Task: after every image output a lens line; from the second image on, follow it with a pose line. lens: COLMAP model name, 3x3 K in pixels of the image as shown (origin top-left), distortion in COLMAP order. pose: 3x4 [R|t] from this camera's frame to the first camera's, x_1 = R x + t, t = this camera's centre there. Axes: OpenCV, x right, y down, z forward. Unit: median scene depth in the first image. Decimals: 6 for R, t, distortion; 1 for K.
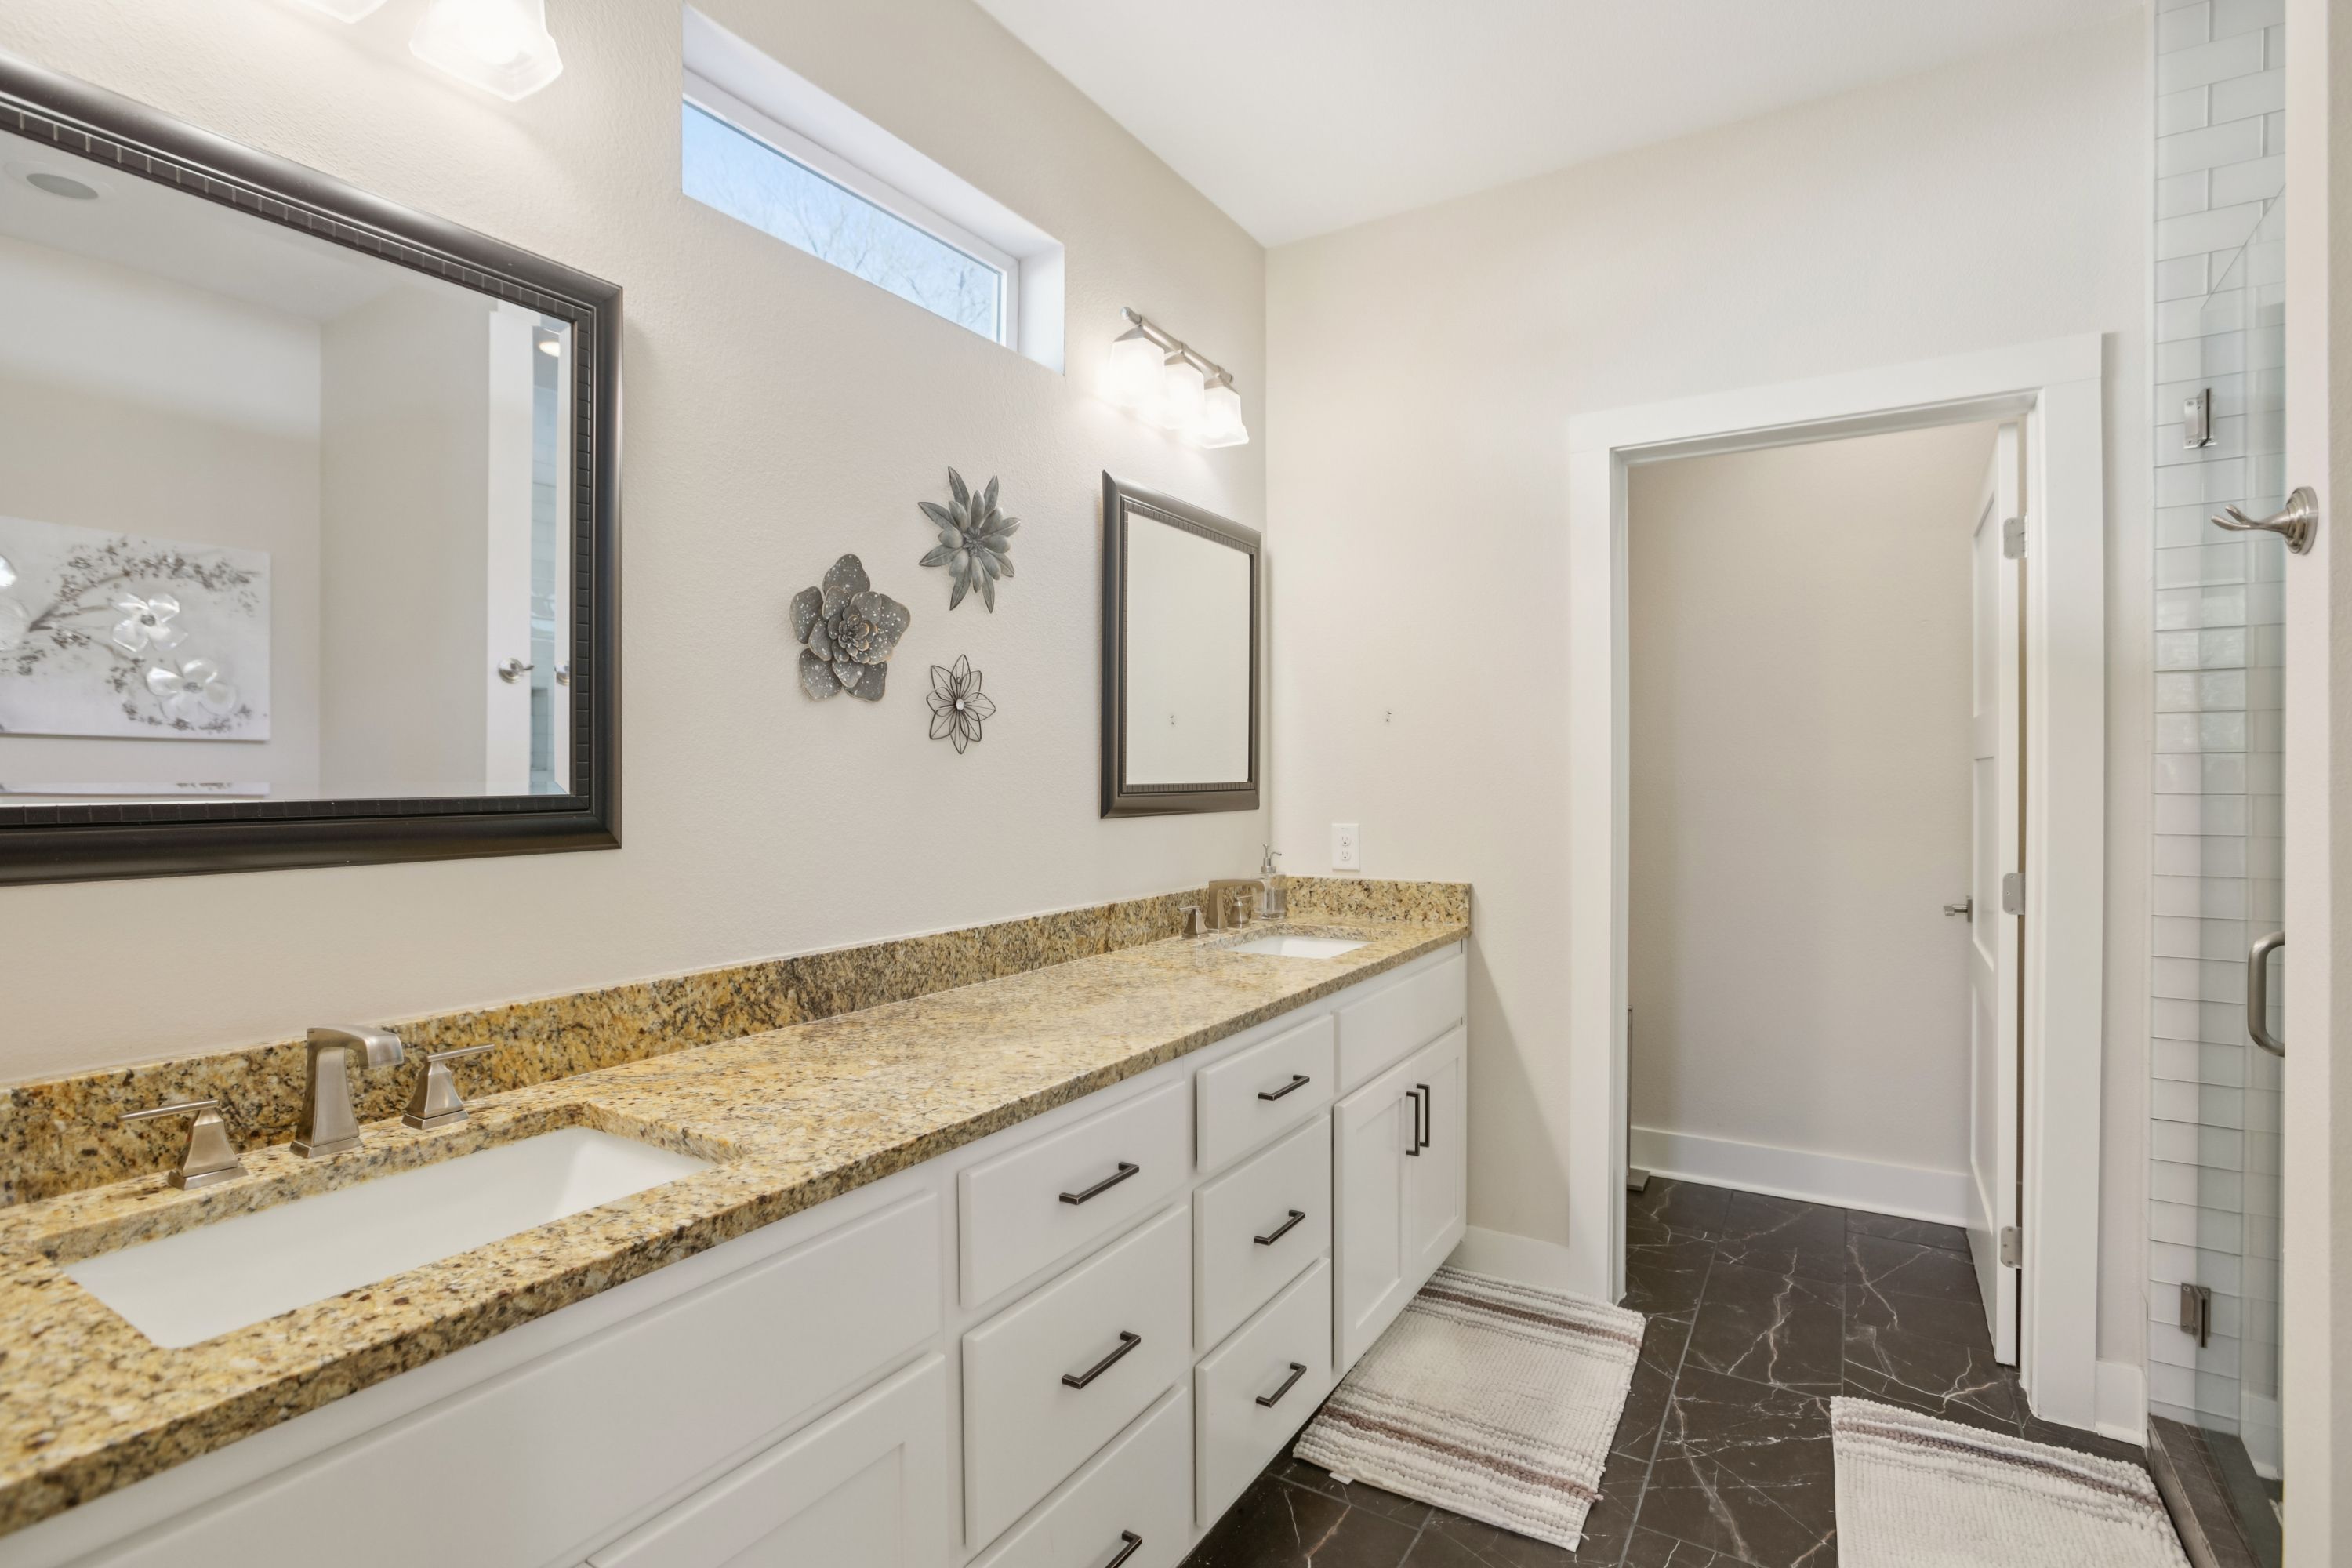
lens RADIAL K [[1107.5, 0, 1176.2], [0, 1107.5, 783.0], [0, 0, 1]] dist [-0.050772, 0.017373]
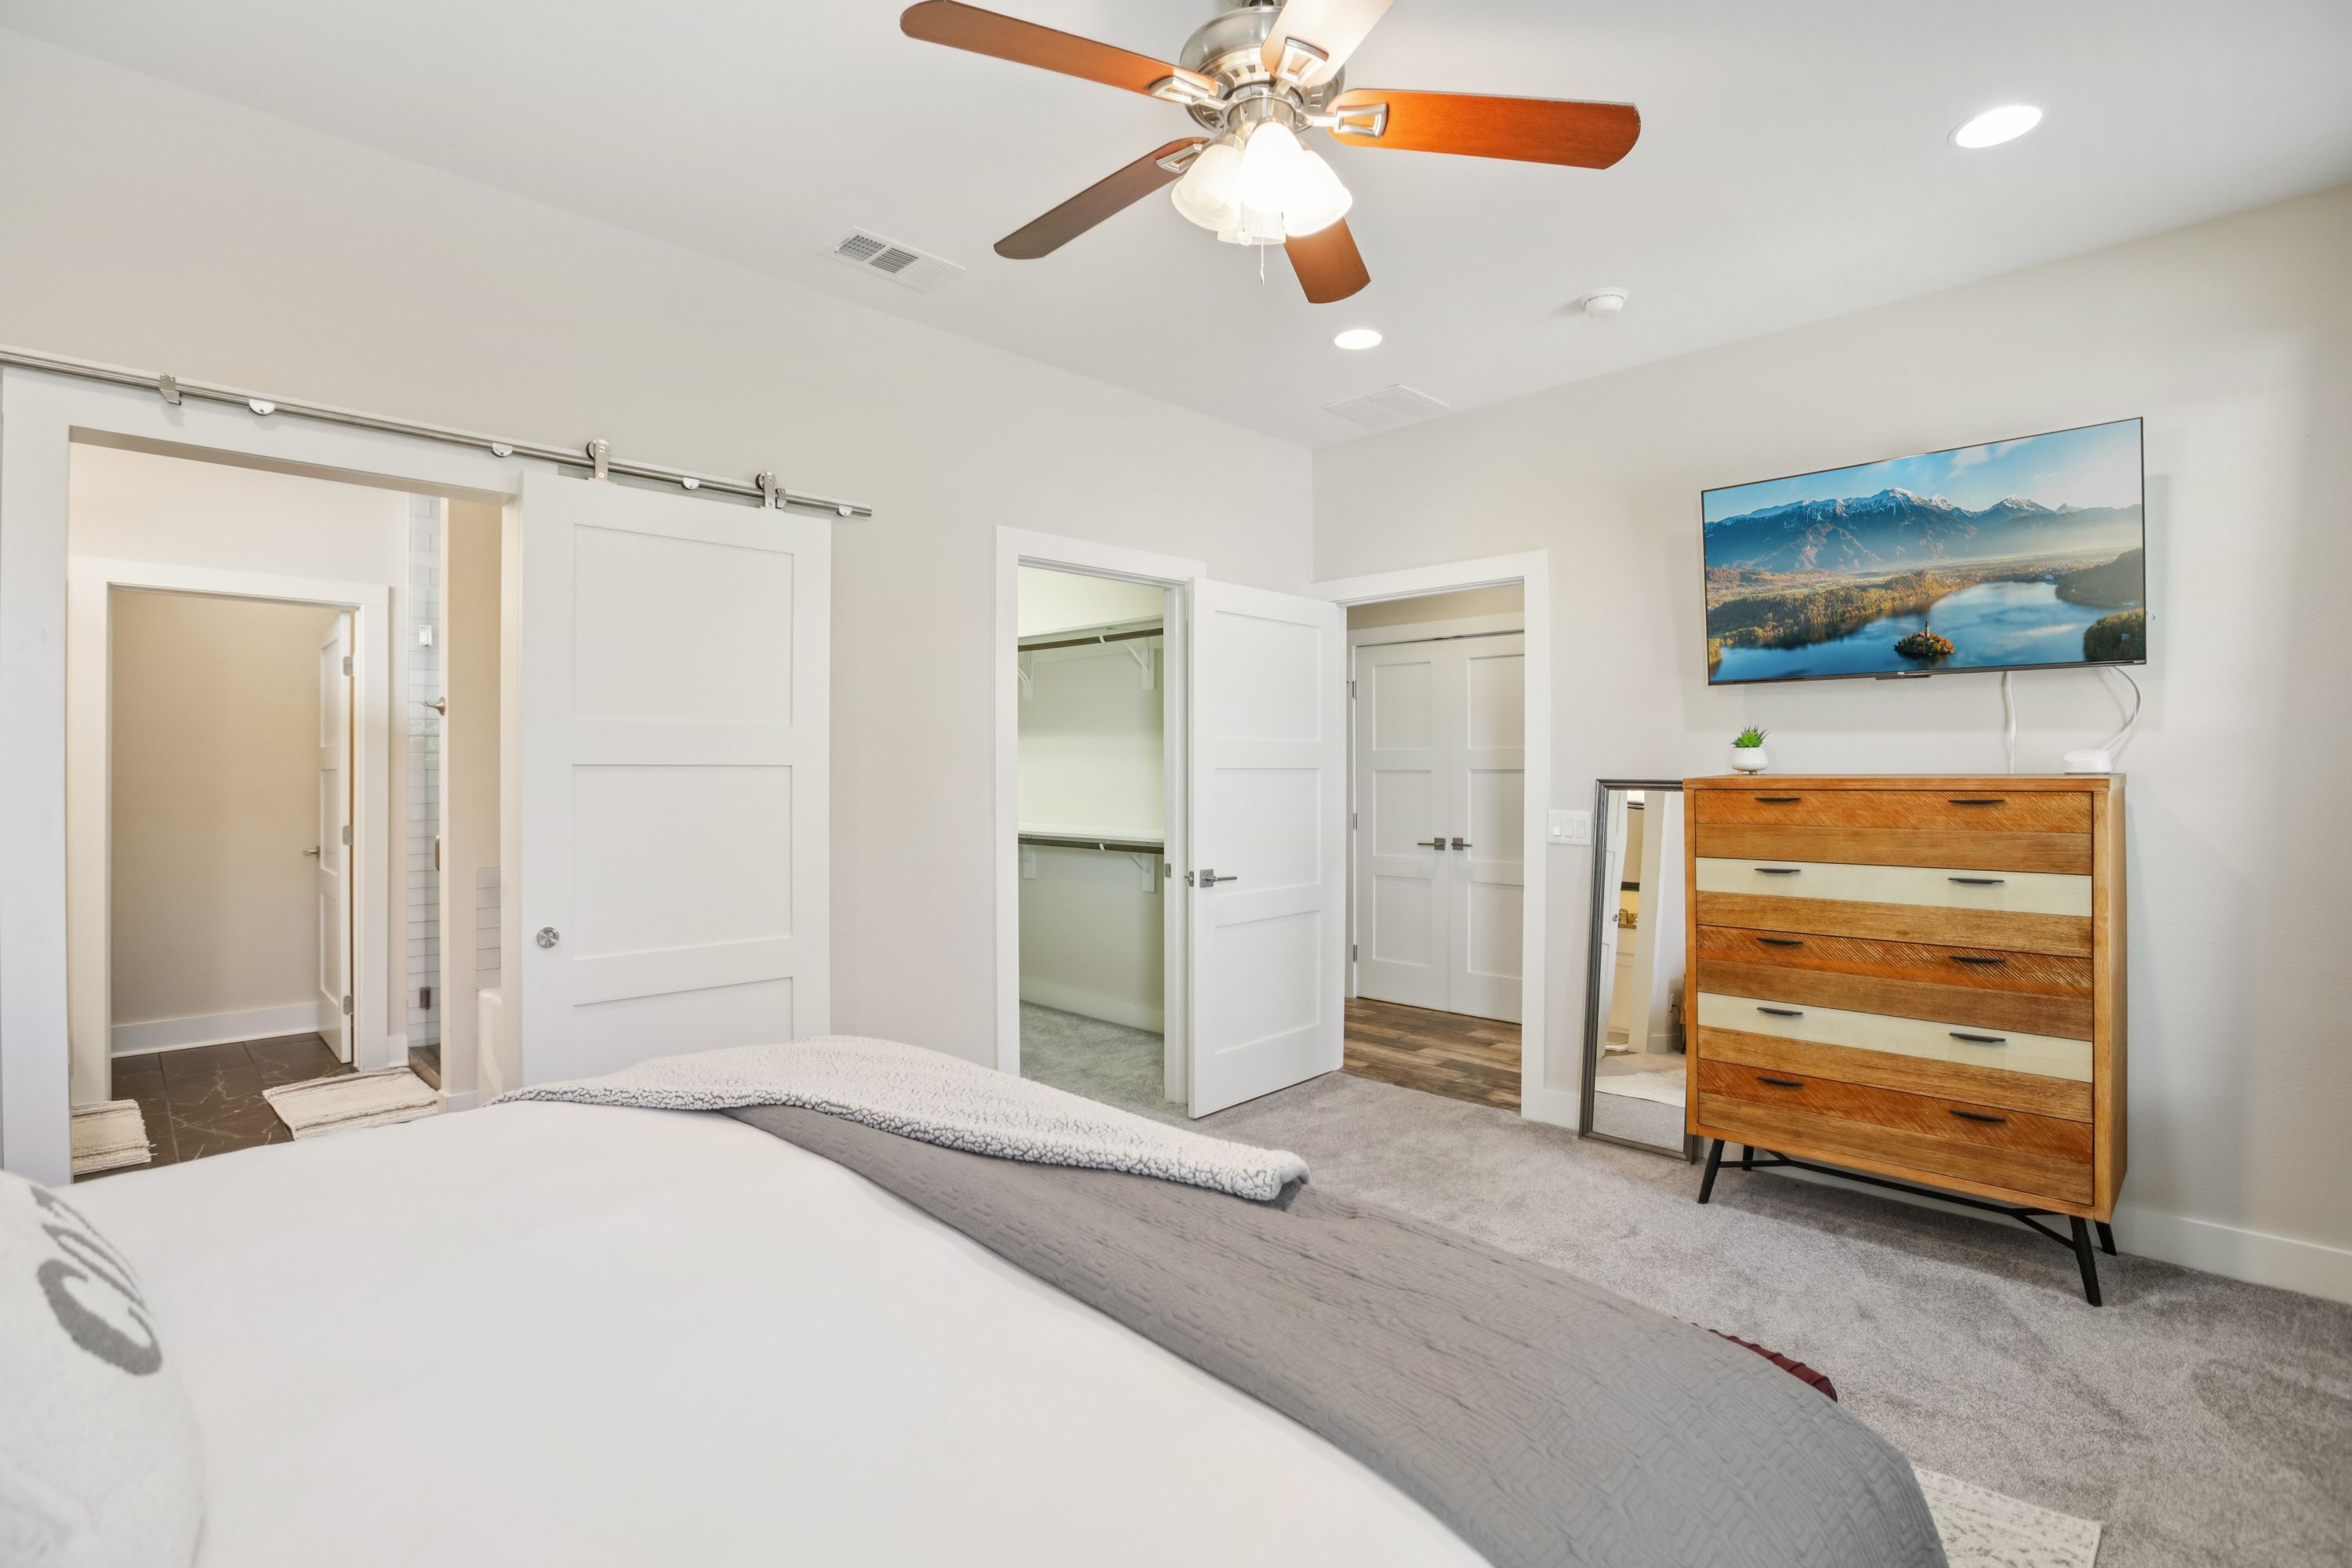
lens RADIAL K [[1107.5, 0, 1180.6], [0, 1107.5, 775.2], [0, 0, 1]] dist [-0.050772, 0.017373]
pose [[0.226592, -0.000154, 0.973990, -0.920959], [0.001015, 0.999999, -0.000079, -0.013260], [-0.973989, 0.001007, 0.226592, -1.073912]]
